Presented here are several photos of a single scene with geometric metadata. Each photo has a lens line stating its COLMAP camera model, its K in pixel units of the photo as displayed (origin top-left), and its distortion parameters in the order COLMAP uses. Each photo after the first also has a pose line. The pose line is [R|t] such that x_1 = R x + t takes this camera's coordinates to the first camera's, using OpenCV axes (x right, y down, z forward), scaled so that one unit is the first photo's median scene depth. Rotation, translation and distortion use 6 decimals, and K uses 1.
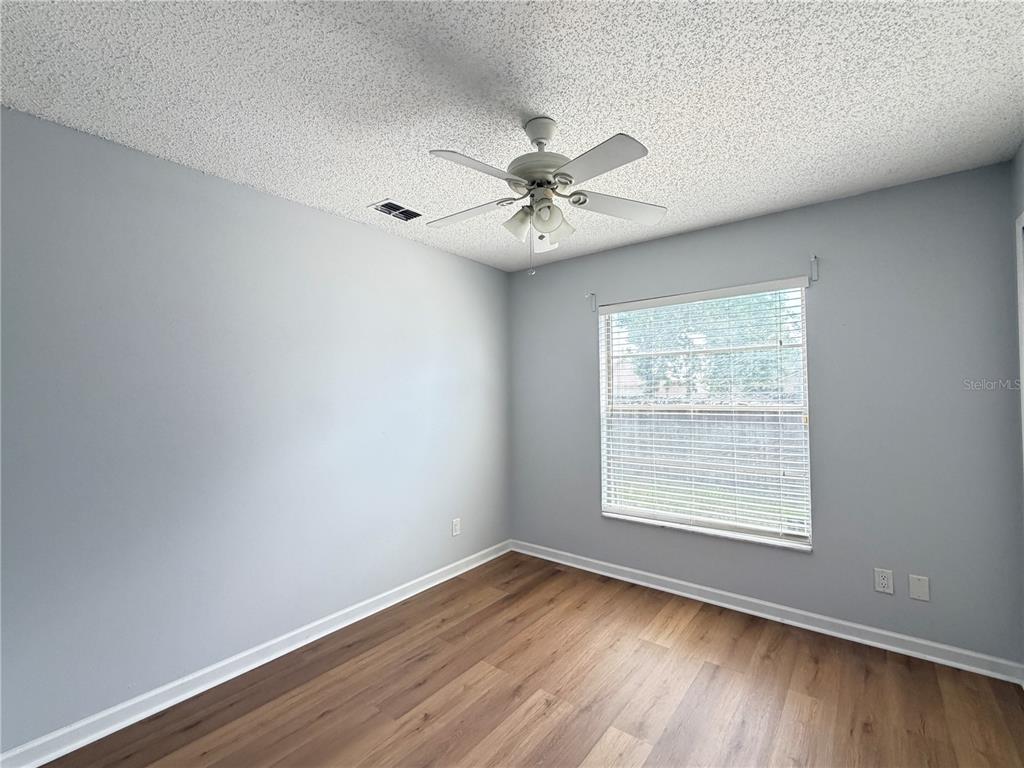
lens RADIAL K [[452.5, 0, 514.6], [0, 452.5, 382.0], [0, 0, 1]] dist [0.020477, -0.000420]
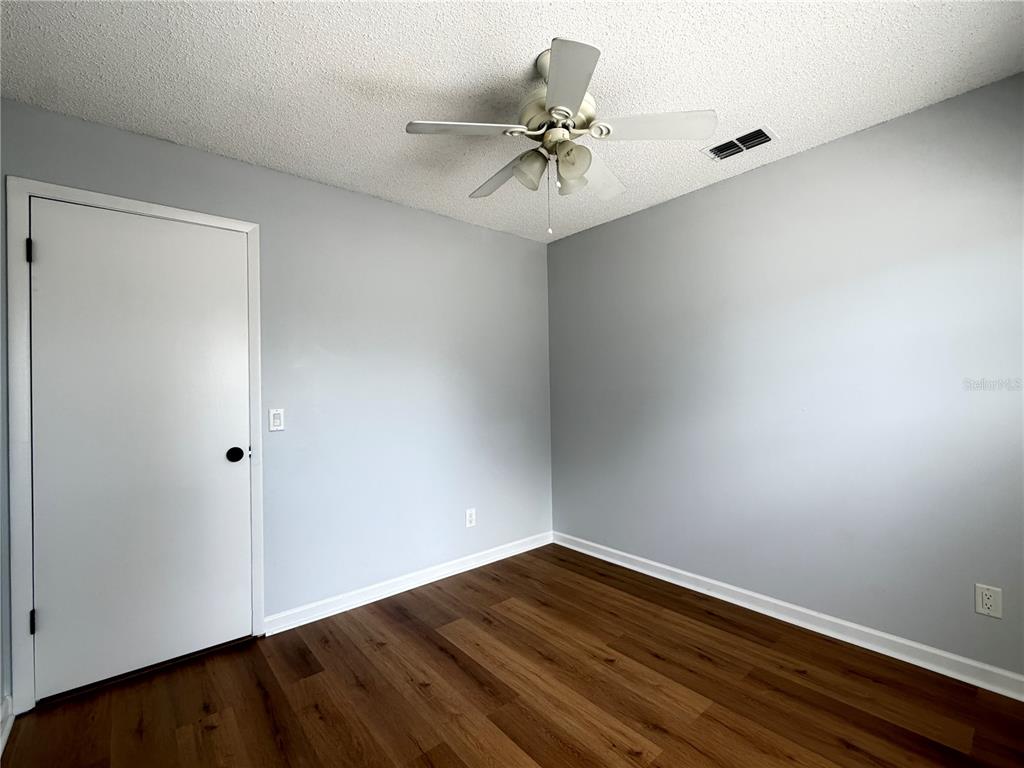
lens RADIAL K [[452.5, 0, 507.7], [0, 452.5, 381.1], [0, 0, 1]] dist [0.020477, -0.000420]
pose [[-0.189721, 0.006227, -0.981818, 0.756496], [0.060530, 0.998152, -0.005366, 0.043044], [0.979970, -0.060447, -0.189747, 0.825259]]
